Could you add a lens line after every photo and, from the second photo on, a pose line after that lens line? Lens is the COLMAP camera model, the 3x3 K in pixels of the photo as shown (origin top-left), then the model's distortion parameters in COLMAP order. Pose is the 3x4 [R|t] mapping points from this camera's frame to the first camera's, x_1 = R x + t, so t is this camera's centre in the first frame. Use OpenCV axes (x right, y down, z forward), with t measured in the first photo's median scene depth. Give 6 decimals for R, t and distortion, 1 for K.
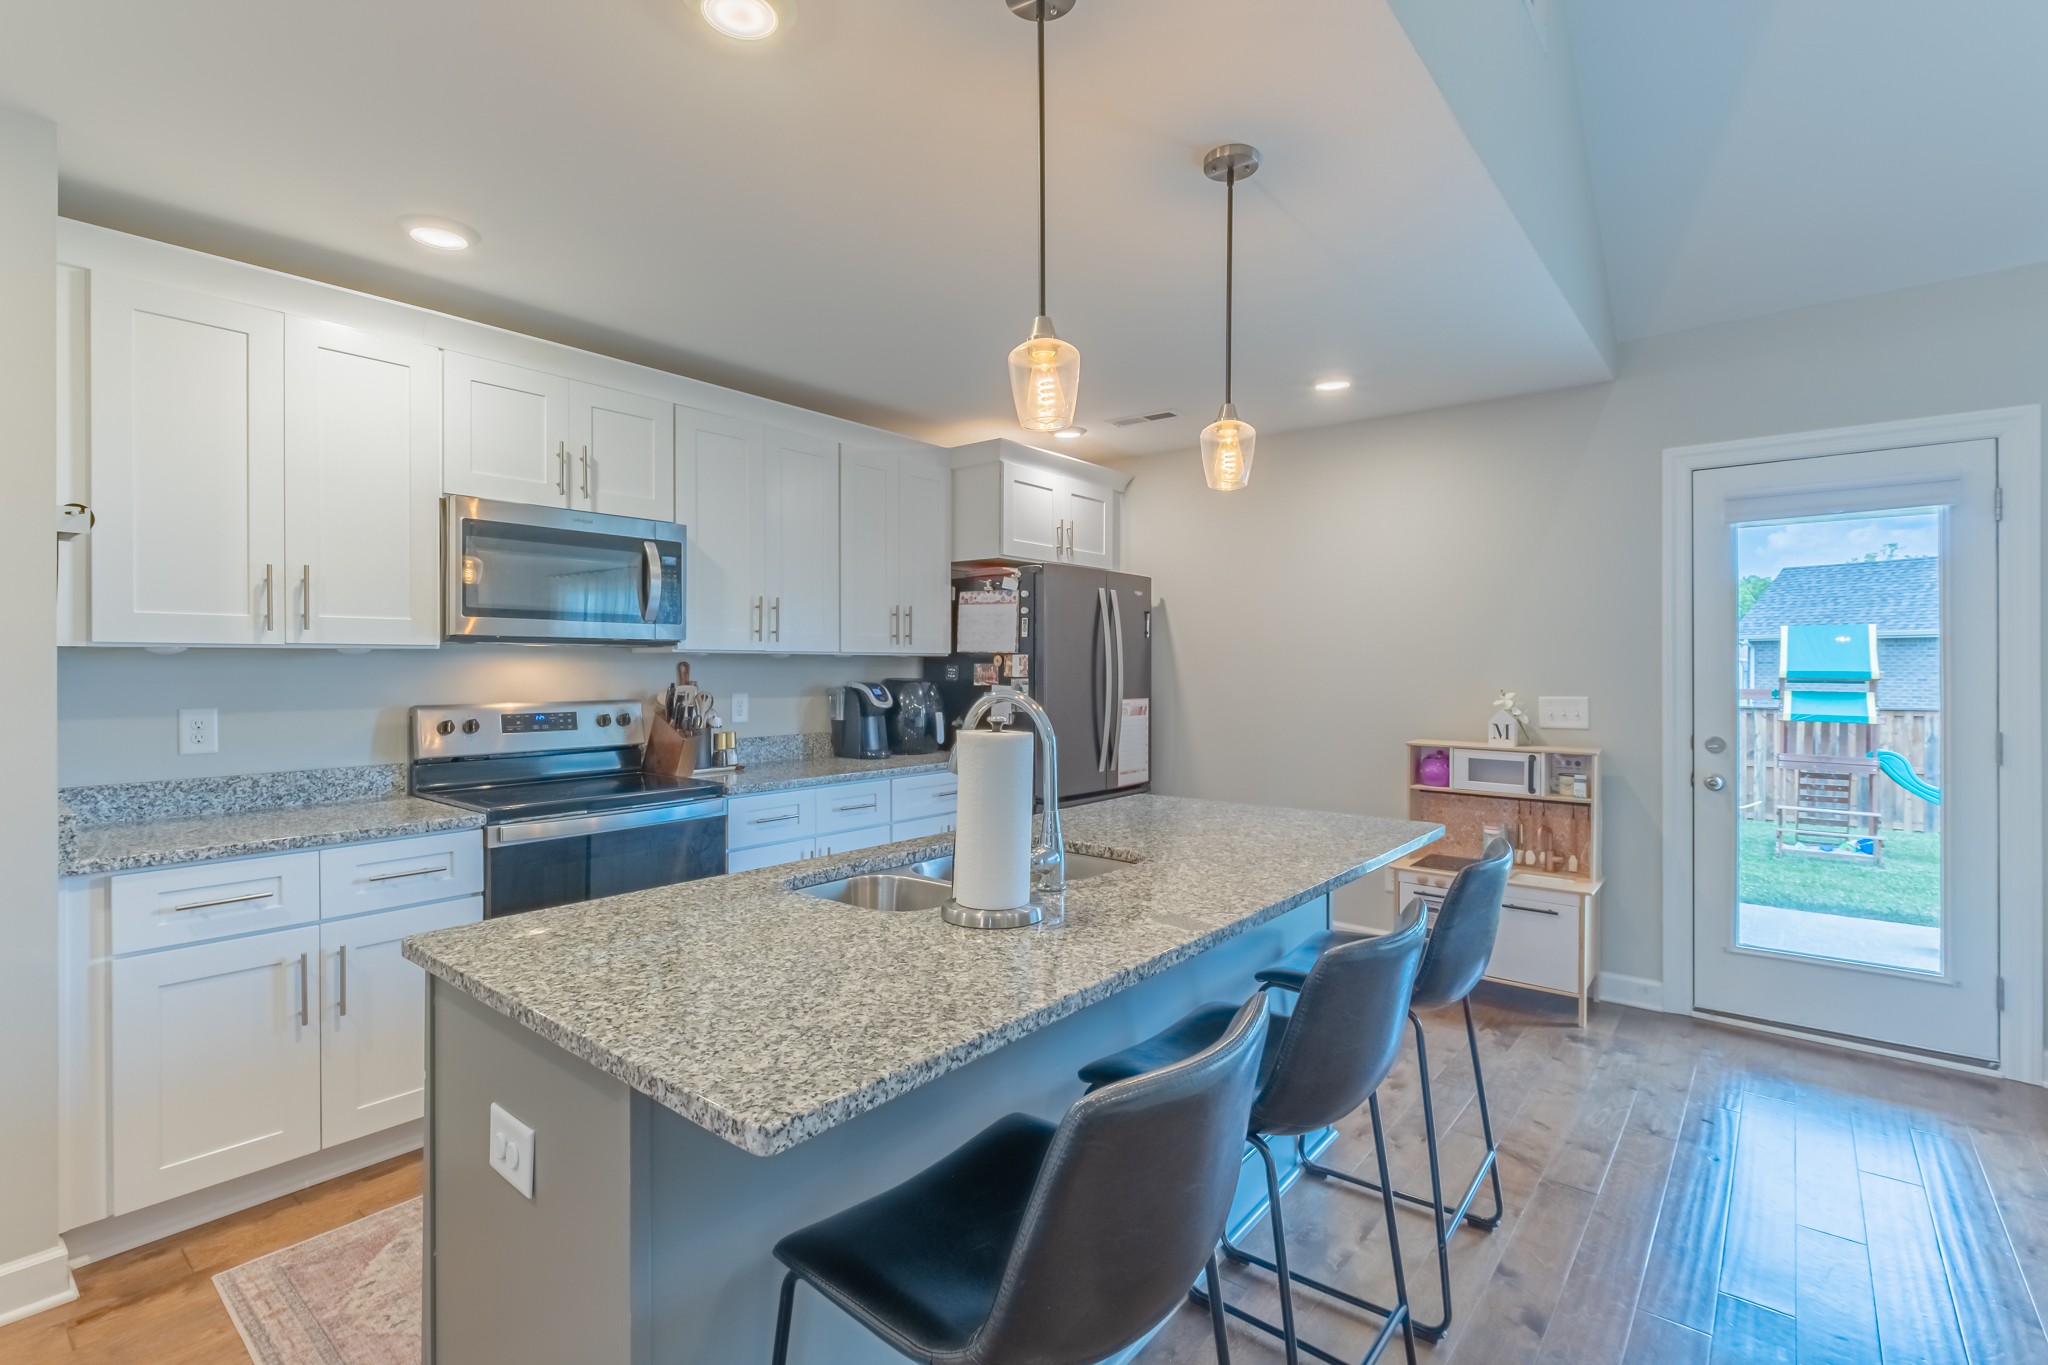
lens RADIAL K [[933.4, 0, 1046.9], [0, 933.4, 673.9], [0, 0, 1]] dist [0.001434, -0.000158]
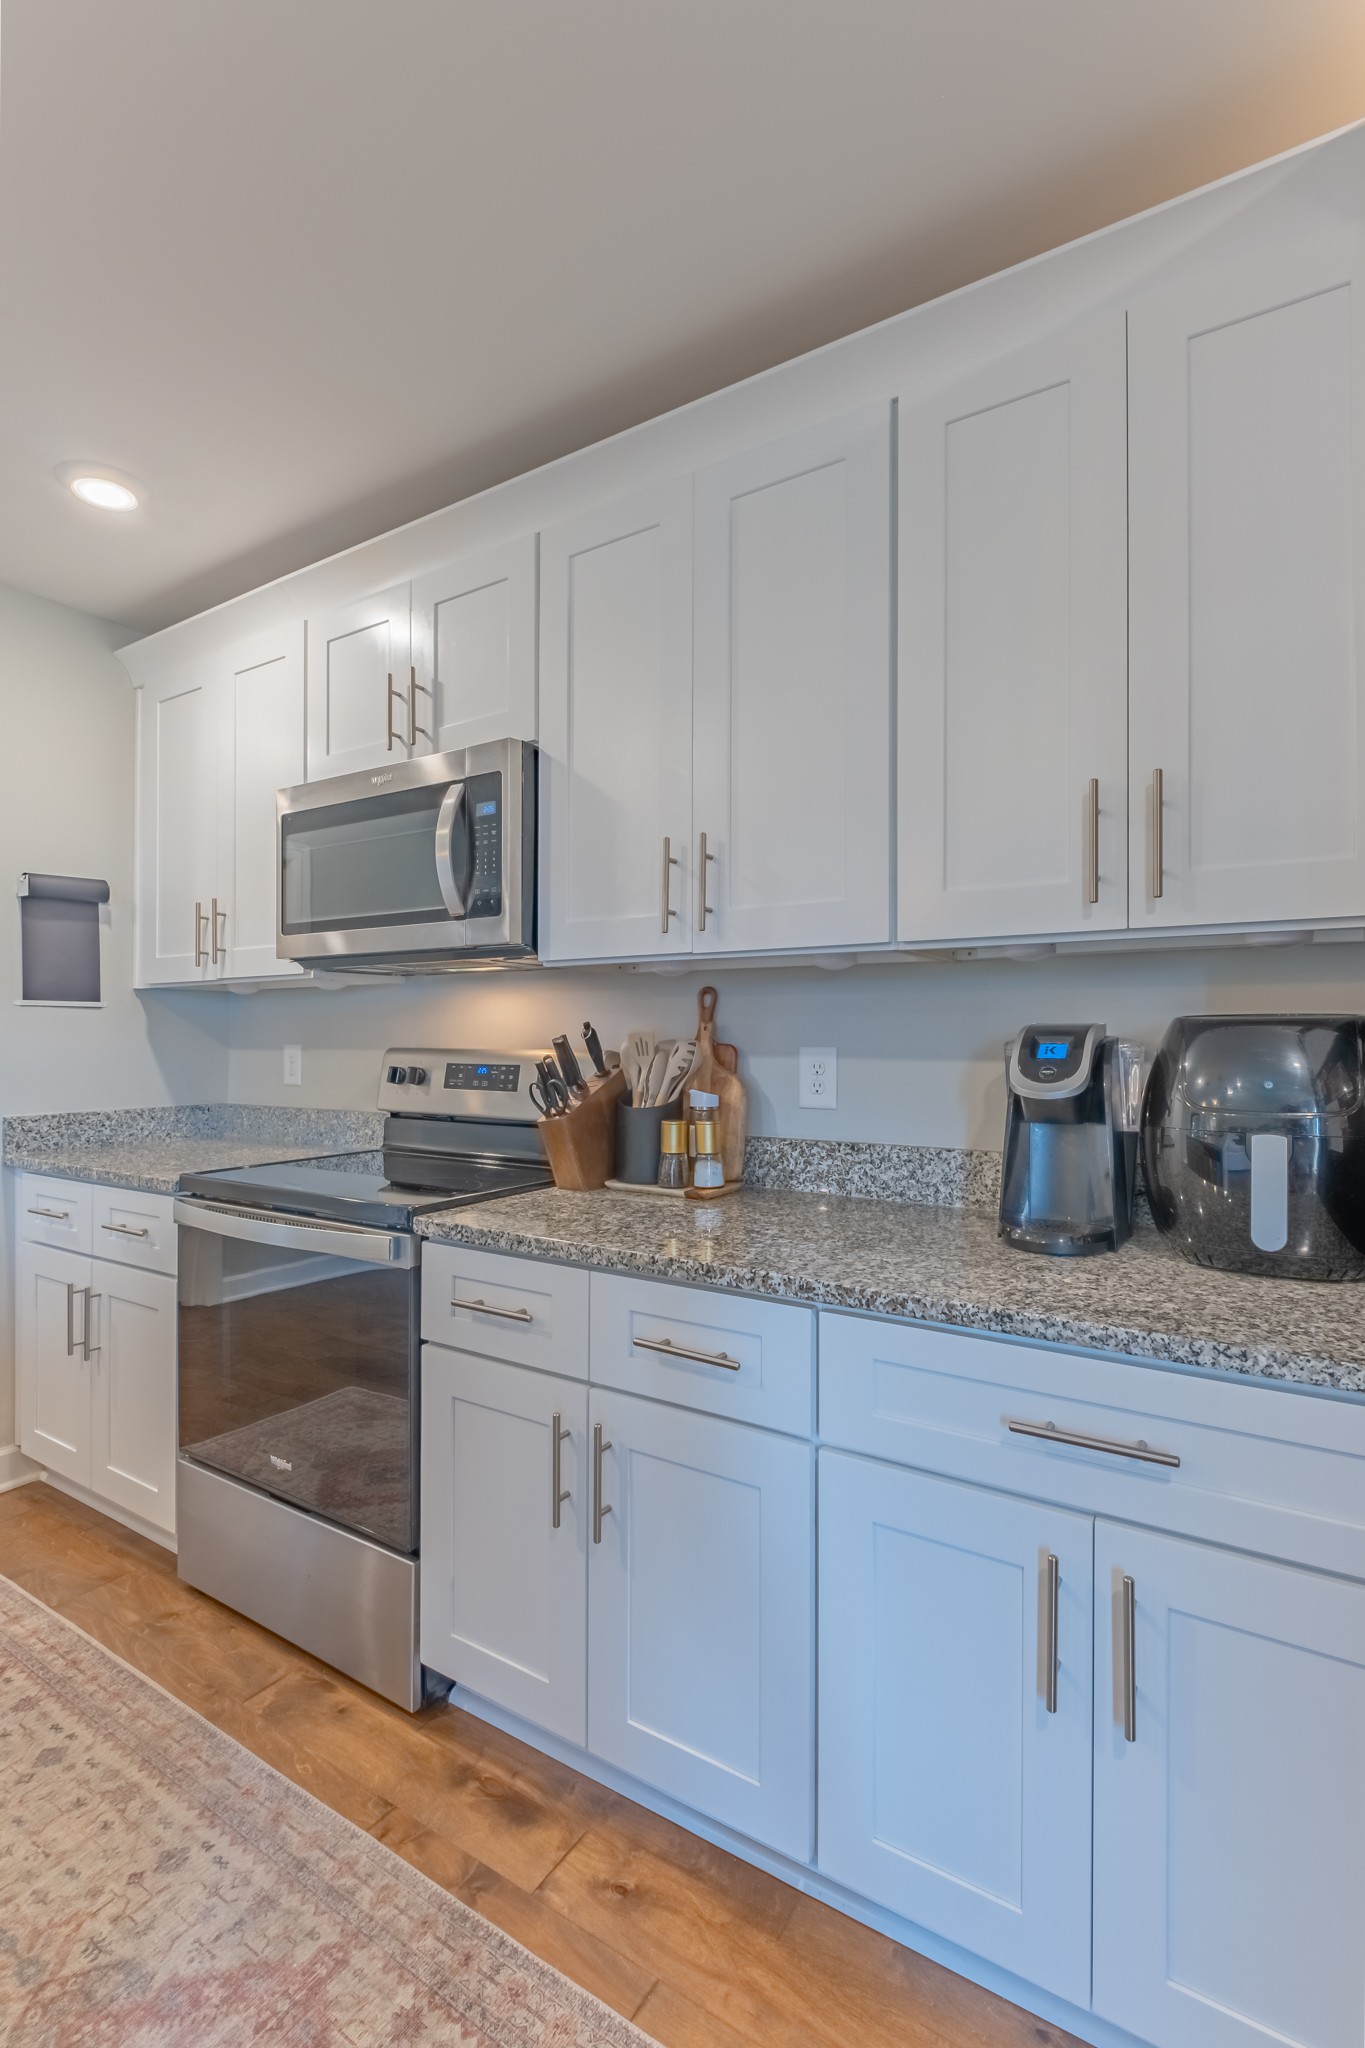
lens RADIAL K [[933.4, 0, 669.9], [0, 933.4, 1034.7], [0, 0, 1]] dist [0.001434, -0.000158]
pose [[0.107557, -0.001878, -0.994197, 0.175757], [-0.013032, 0.999910, -0.003299, 0.019397], [0.994114, 0.013312, 0.107522, 1.032870]]
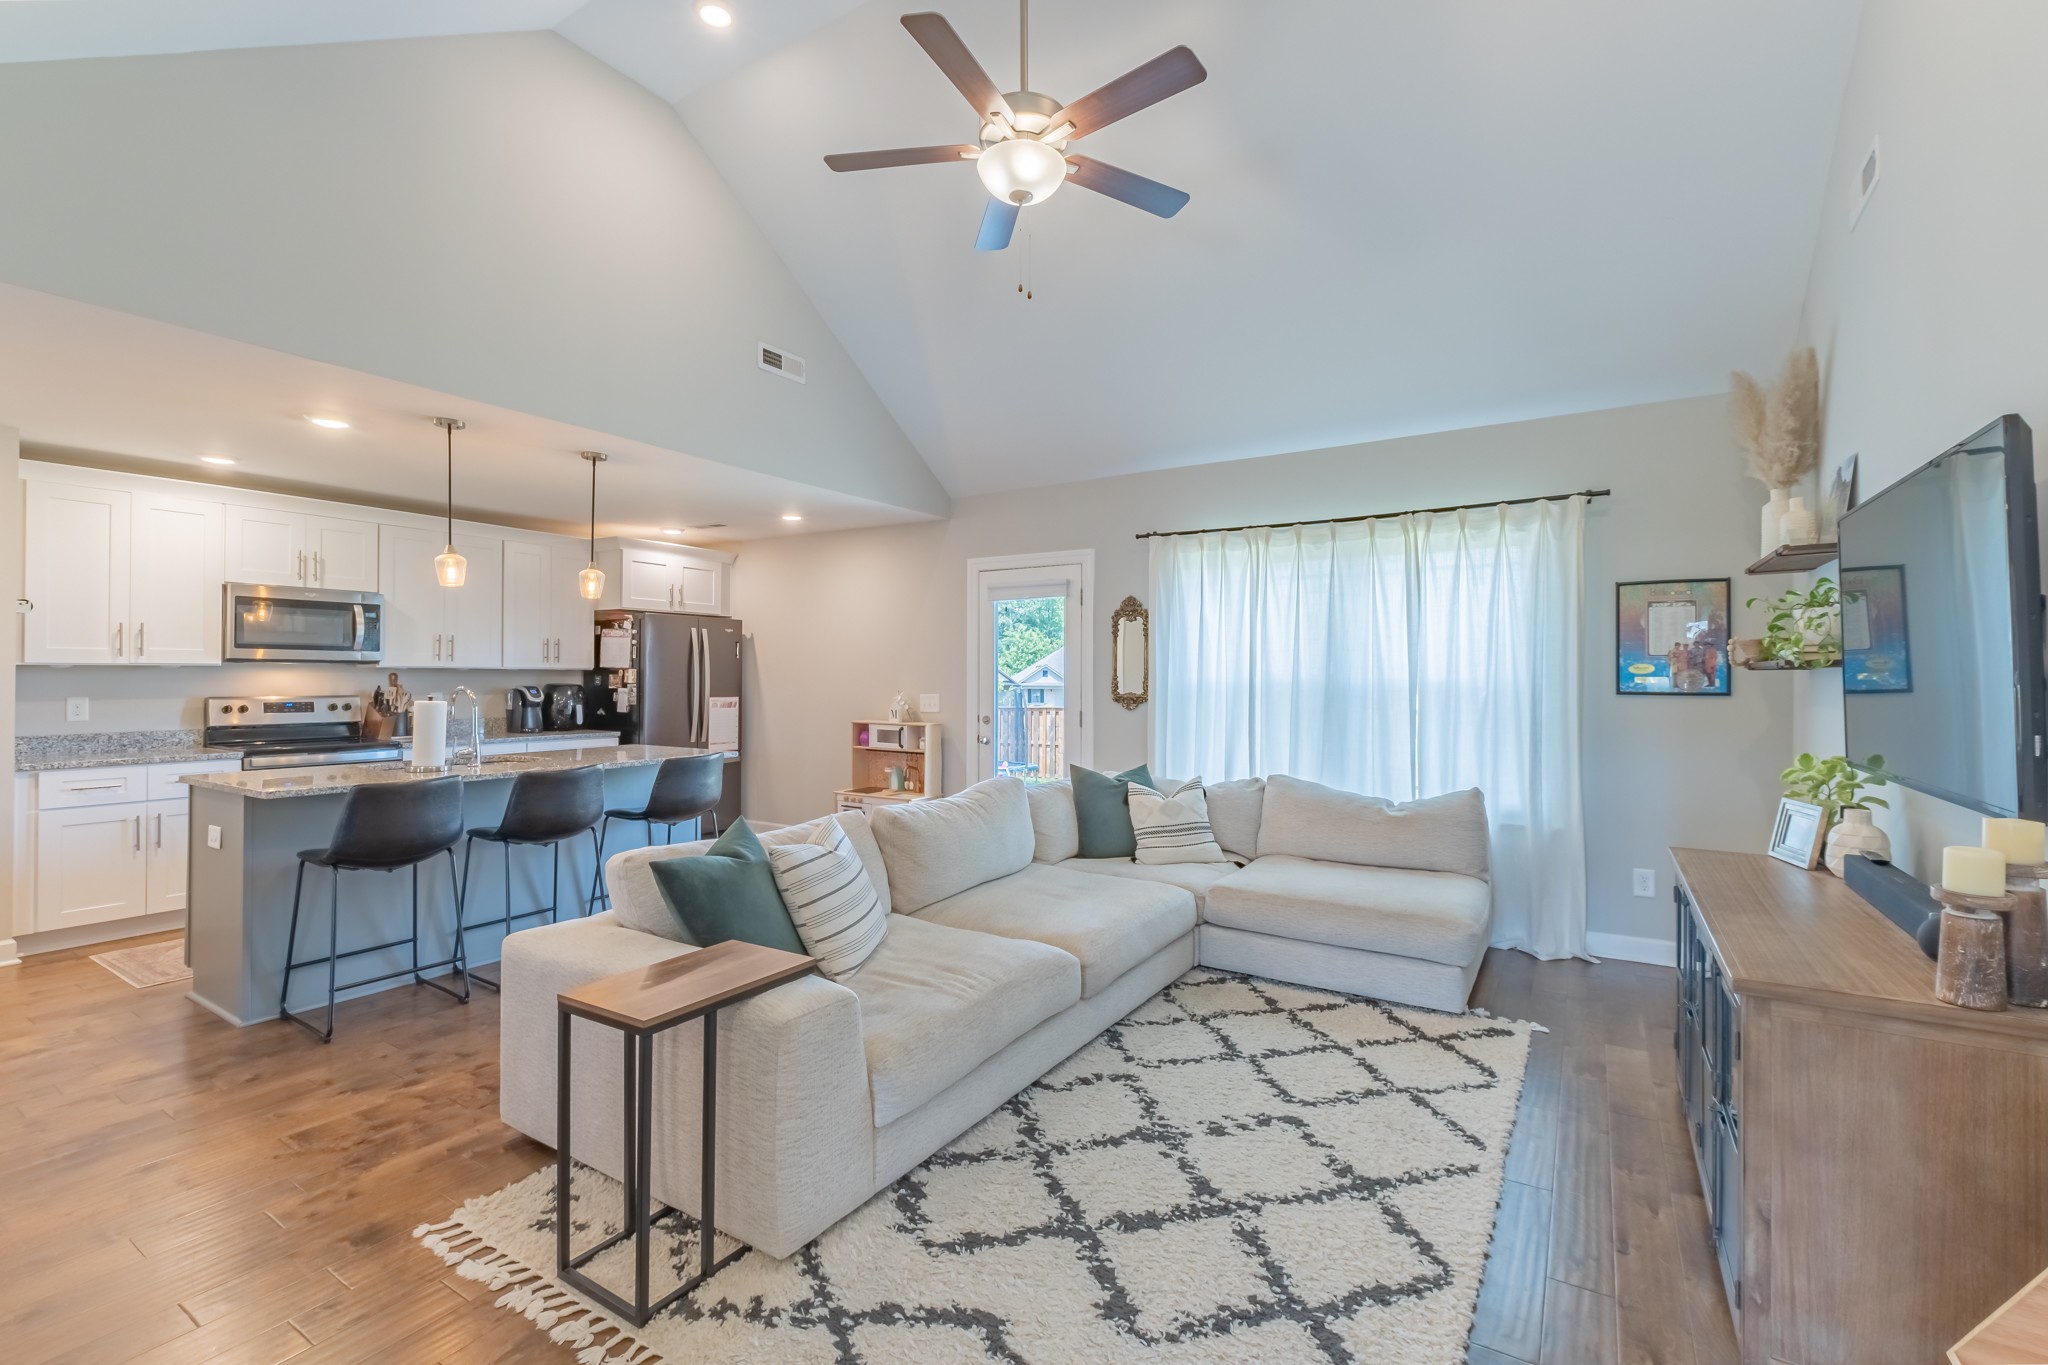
lens RADIAL K [[883.0, 0, 1031.2], [0, 883.0, 673.2], [0, 0, 1]] dist [-0.001453, -0.000829]
pose [[0.992756, 0.003770, 0.120086, 0.611354], [-0.002265, 0.999917, -0.012665, 0.005529], [-0.120124, 0.012301, 0.992683, -0.772107]]
